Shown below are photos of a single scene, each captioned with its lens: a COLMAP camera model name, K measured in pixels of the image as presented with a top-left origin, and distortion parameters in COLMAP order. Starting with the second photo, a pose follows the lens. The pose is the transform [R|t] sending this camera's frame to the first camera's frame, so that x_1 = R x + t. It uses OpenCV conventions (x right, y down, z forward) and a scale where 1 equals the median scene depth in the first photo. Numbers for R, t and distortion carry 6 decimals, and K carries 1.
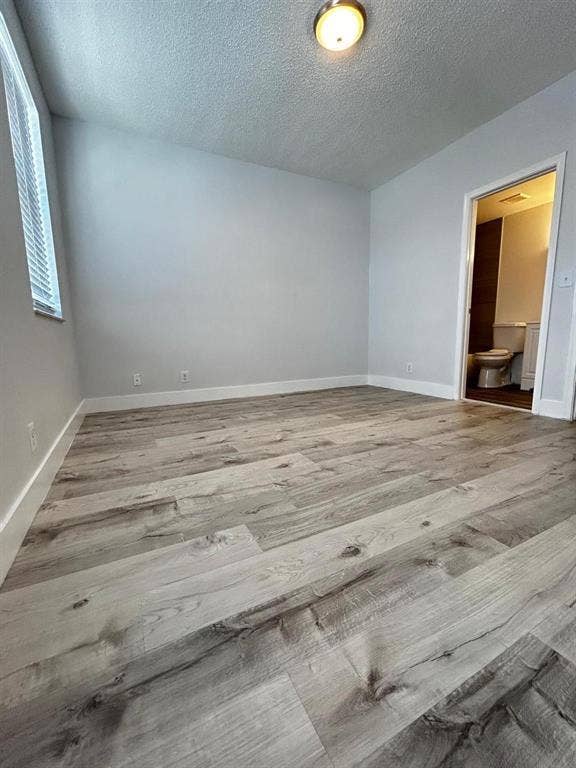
lens RADIAL K [[309.3, 0, 288.0], [0, 309.3, 384.0], [0, 0, 1]] dist [0.000312, 0.000156]
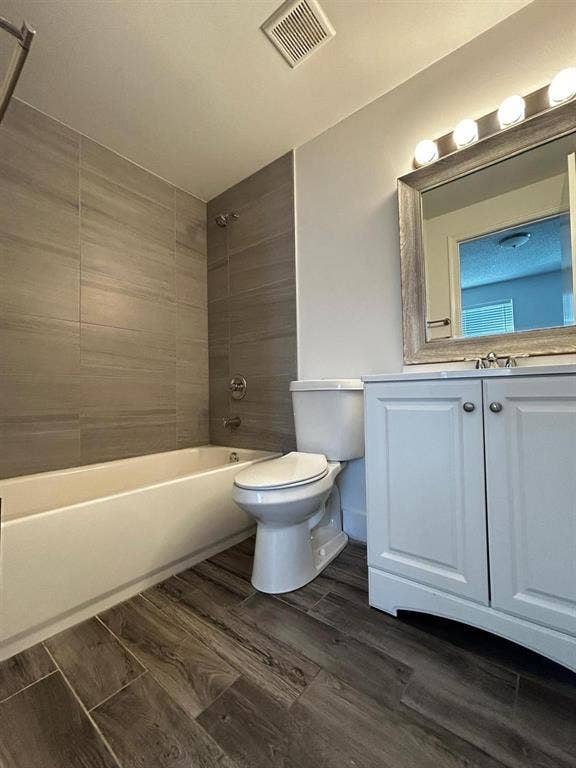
lens RADIAL K [[309.3, 0, 288.0], [0, 309.3, 384.0], [0, 0, 1]] dist [0.000312, 0.000156]
pose [[0.917459, 0.021443, 0.397251, 0.510696], [0.054676, 0.982274, -0.179298, -0.124848], [-0.394054, 0.186218, 0.900025, 0.663240]]
